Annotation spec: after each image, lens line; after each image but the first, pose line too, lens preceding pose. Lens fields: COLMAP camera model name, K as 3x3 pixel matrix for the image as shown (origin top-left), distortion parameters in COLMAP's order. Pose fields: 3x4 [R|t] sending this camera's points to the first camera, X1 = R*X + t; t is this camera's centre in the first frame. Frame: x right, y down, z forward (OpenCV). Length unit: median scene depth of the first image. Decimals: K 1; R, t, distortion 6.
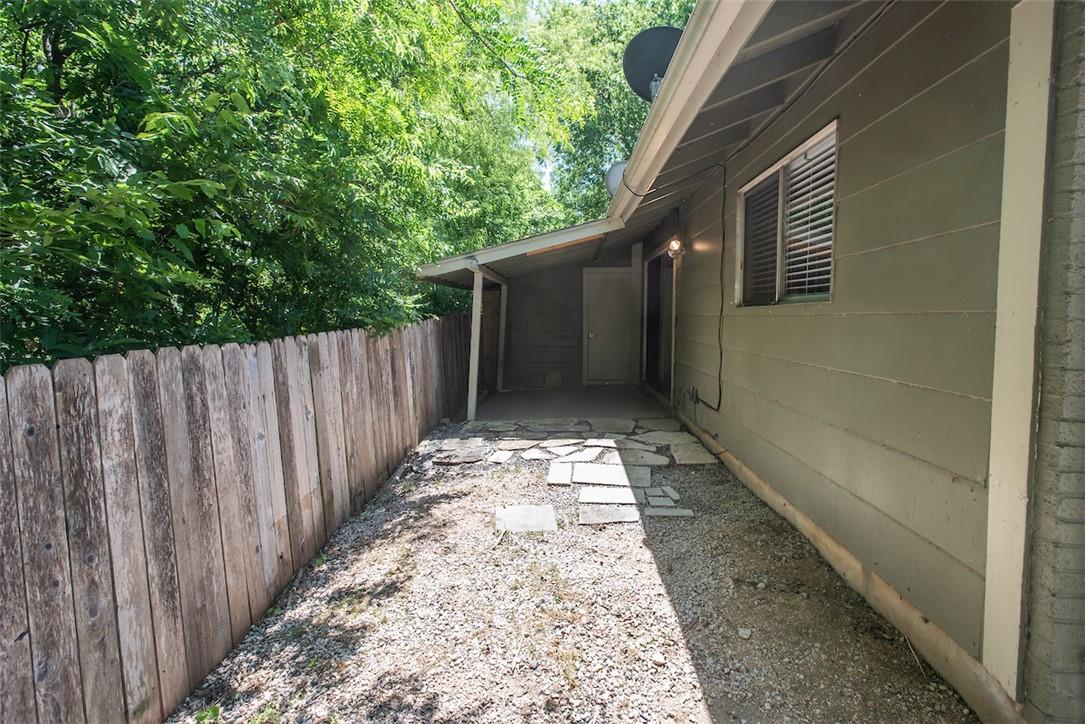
lens RADIAL K [[506.2, 0, 556.9], [0, 506.2, 365.6], [0, 0, 1]] dist [0.009545, -0.000254]
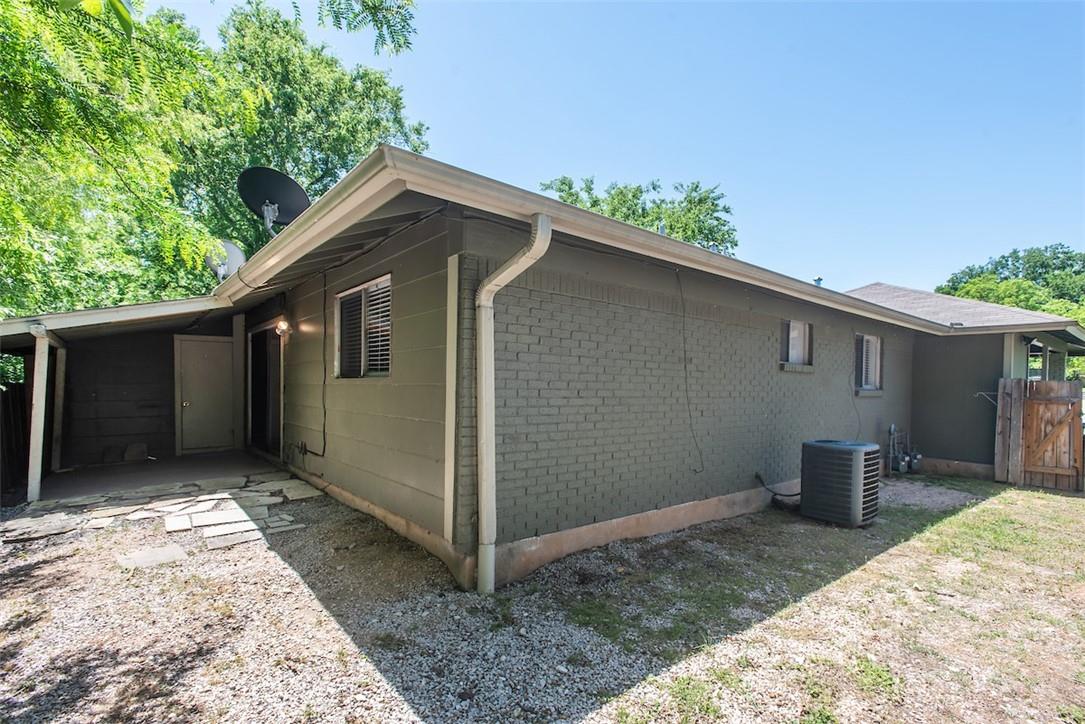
lens RADIAL K [[506.2, 0, 556.9], [0, 506.2, 365.6], [0, 0, 1]] dist [0.009545, -0.000254]
pose [[0.738495, 0.021352, 0.673921, -0.137255], [0.066211, 0.992371, -0.103996, 0.034513], [-0.671001, 0.121421, 0.731447, -0.434296]]
